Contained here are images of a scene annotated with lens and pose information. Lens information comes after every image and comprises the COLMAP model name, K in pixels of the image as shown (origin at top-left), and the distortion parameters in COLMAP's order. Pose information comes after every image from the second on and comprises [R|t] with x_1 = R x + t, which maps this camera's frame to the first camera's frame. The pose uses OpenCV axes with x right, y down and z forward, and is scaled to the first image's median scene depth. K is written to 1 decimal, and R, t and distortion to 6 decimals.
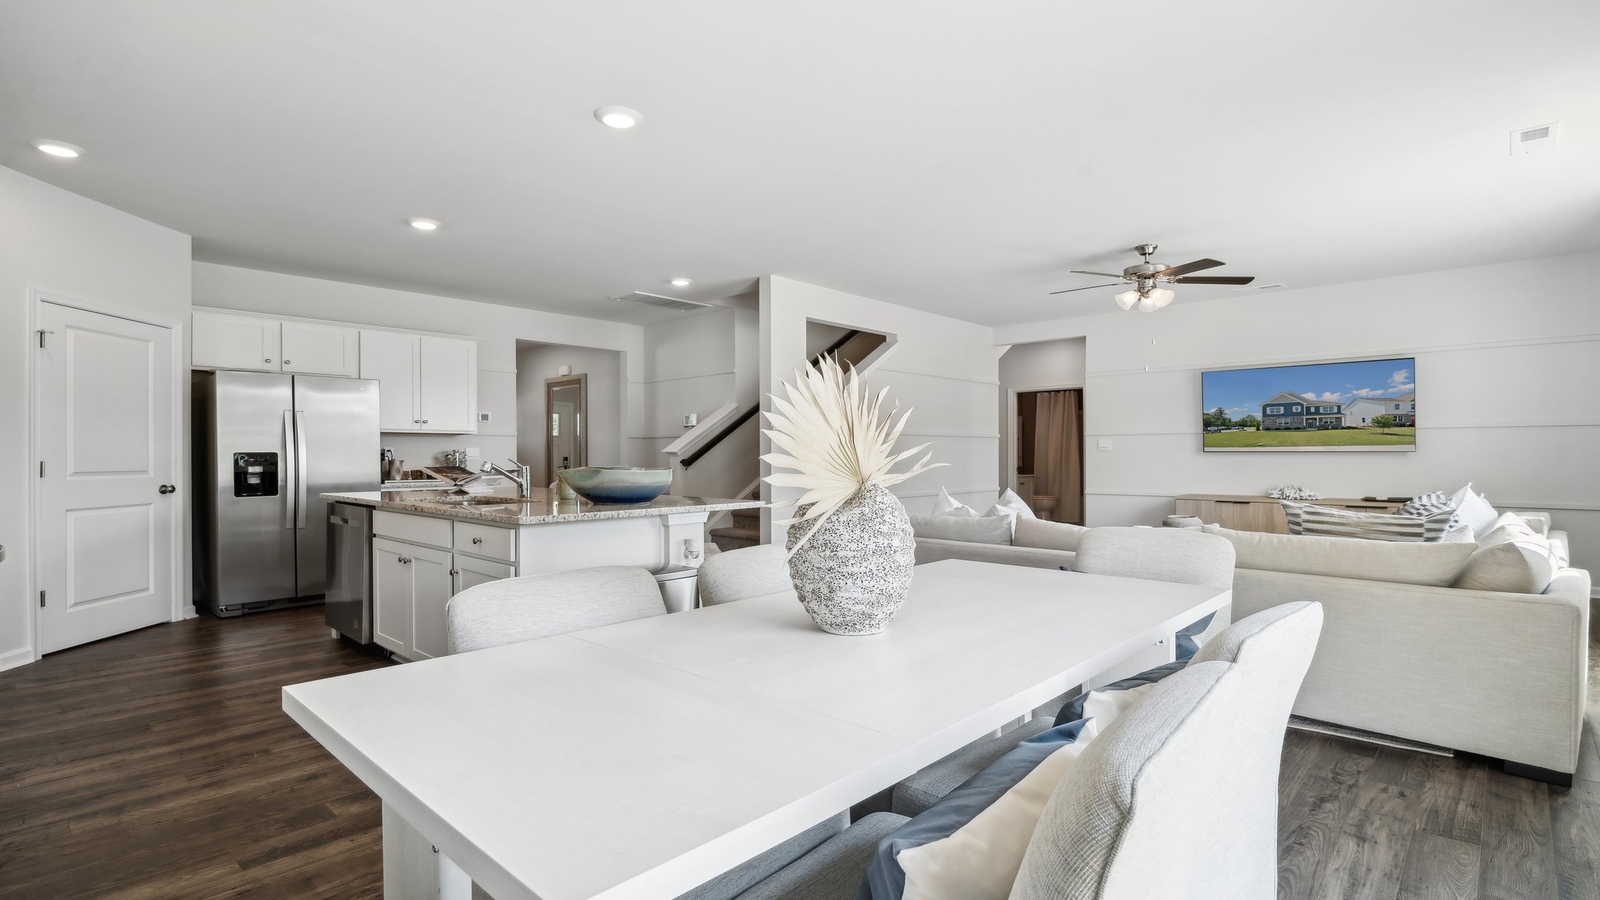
lens RADIAL K [[757.0, 0, 791.8], [0, 757.0, 451.4], [0, 0, 1]] dist [-0.000663, -0.000786]
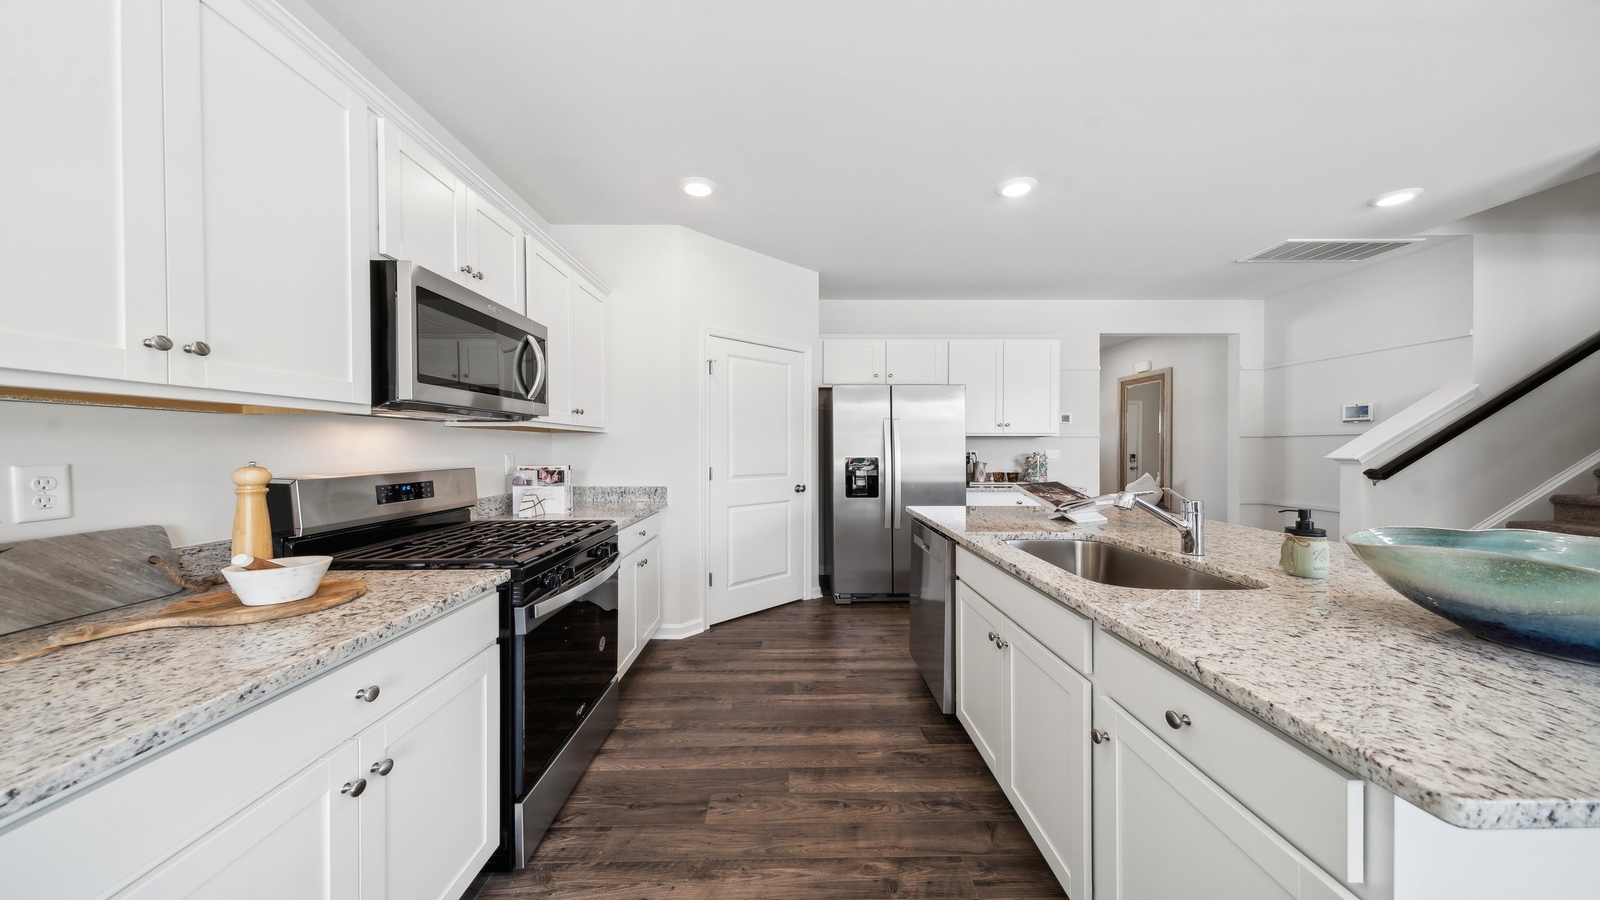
lens RADIAL K [[539.9, 0, 796.9], [0, 539.9, 451.0], [0, 0, 1]] dist [0.000623, 0.000038]
pose [[0.694933, 0.009159, -0.719016, -0.203672], [0.002001, 0.999890, 0.014671, -0.019742], [0.719072, -0.011634, 0.694838, 0.376461]]
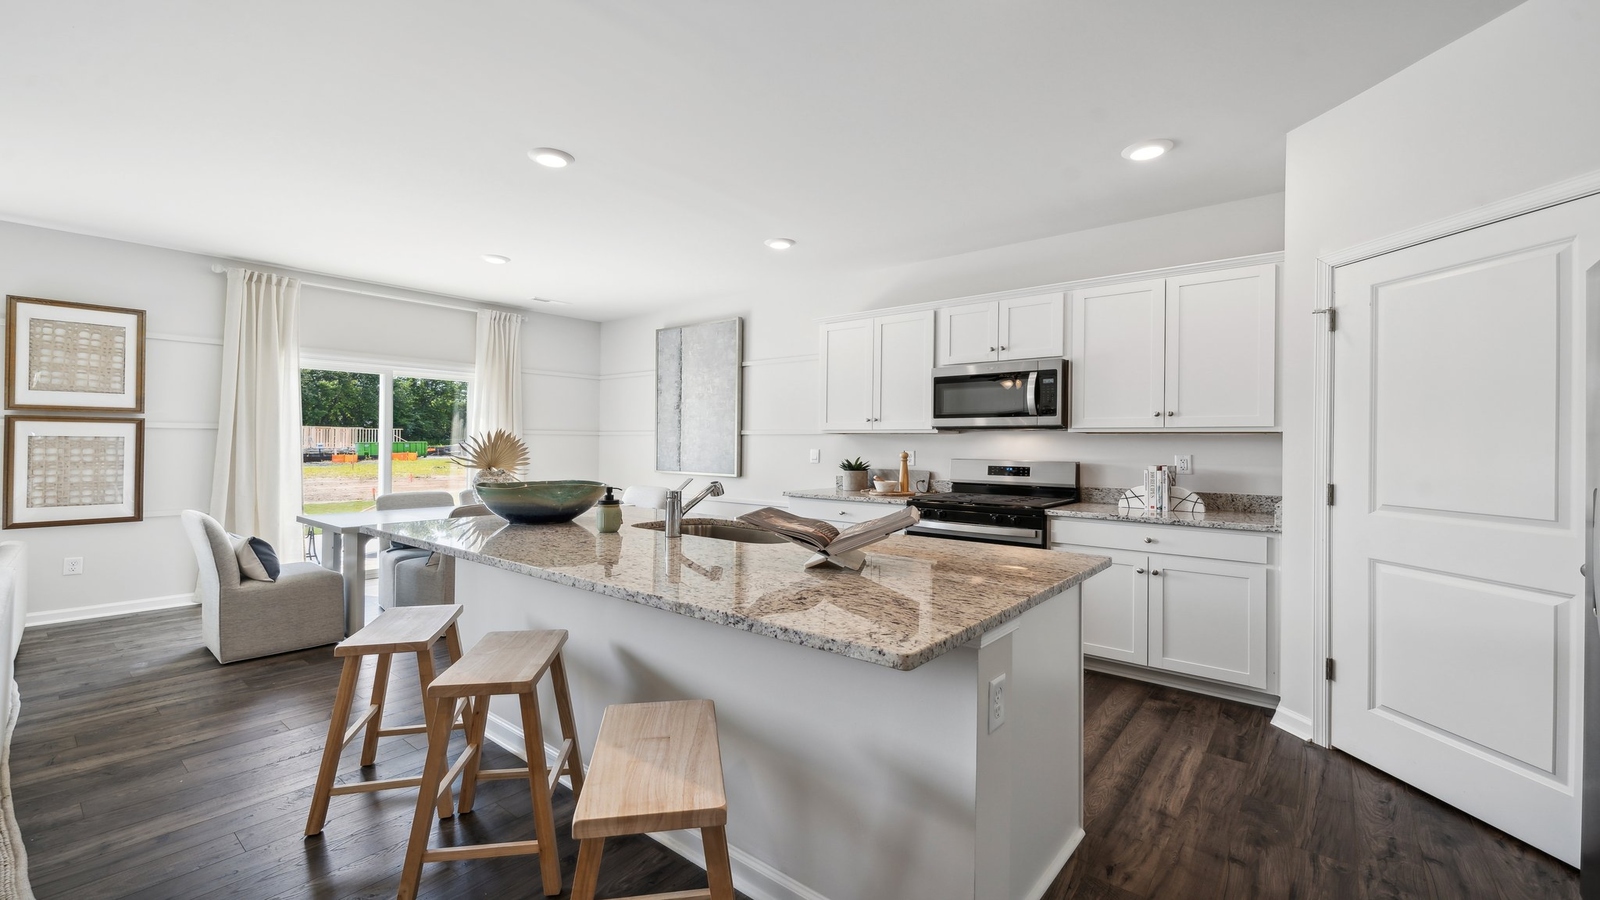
lens RADIAL K [[654.1, 0, 794.9], [0, 654.1, 440.5], [0, 0, 1]] dist [0.000646, -0.000006]
pose [[-0.997262, -0.005471, -0.073744, -0.320010], [-0.004553, 0.999910, -0.012604, -0.014350], [0.073806, -0.012234, -0.997198, 1.227785]]
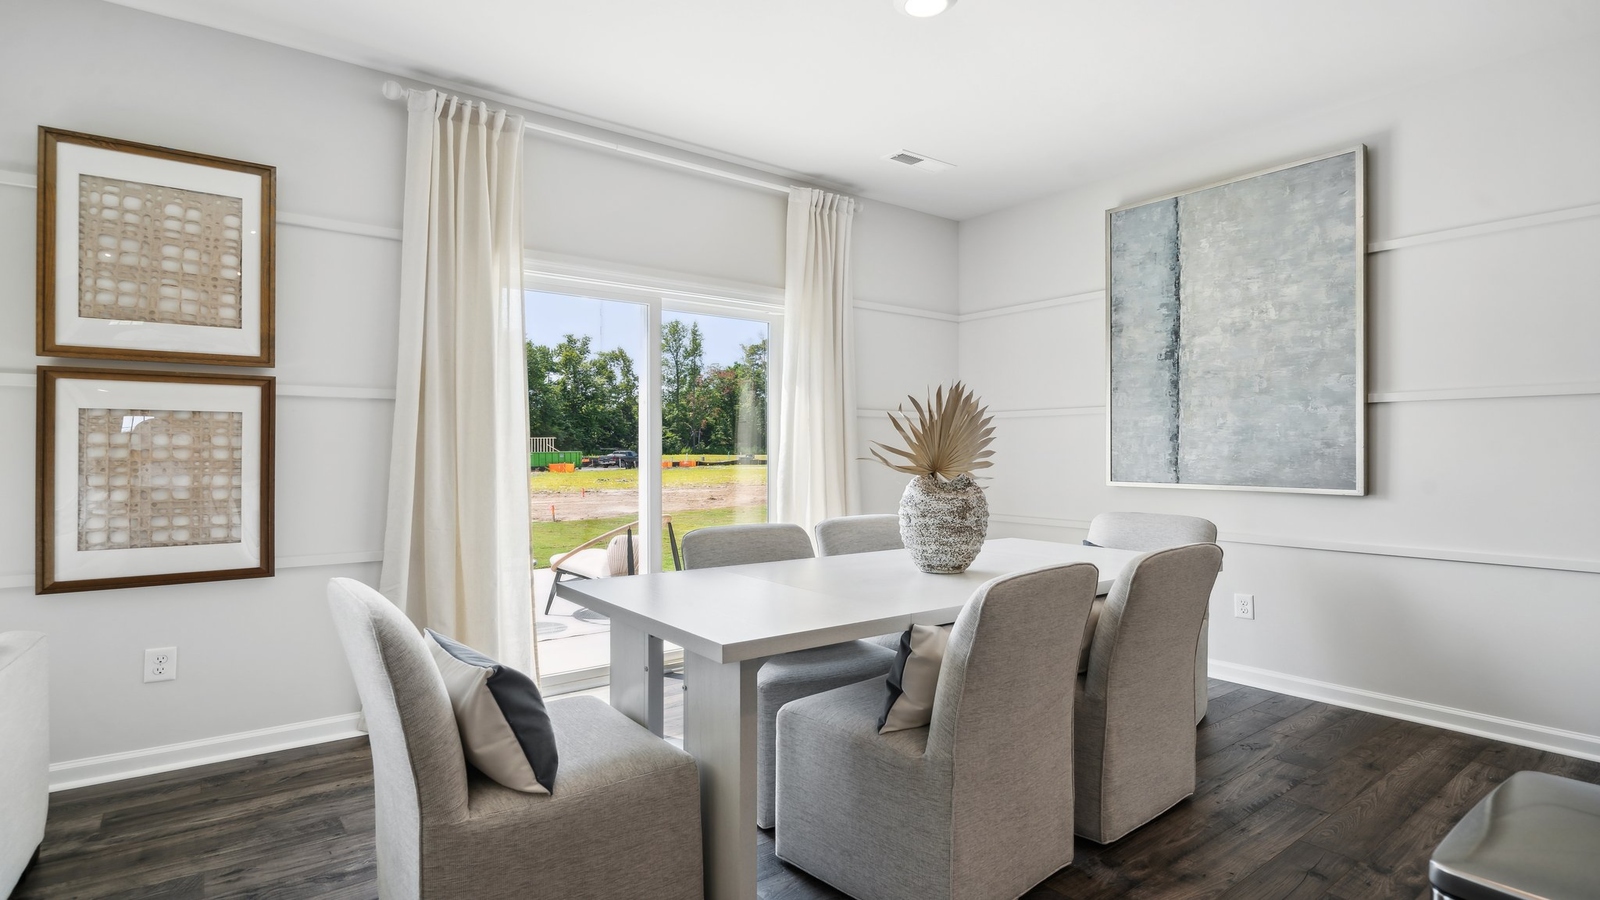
lens RADIAL K [[788.9, 0, 800.0], [0, 788.9, 450.0], [0, 0, 1]] dist [-0.003025, -0.000523]
pose [[-0.987085, 0.002648, 0.160178, 0.032444], [0.001017, 0.999947, -0.010264, 0.004884], [-0.160196, -0.009968, -0.987035, 0.777376]]
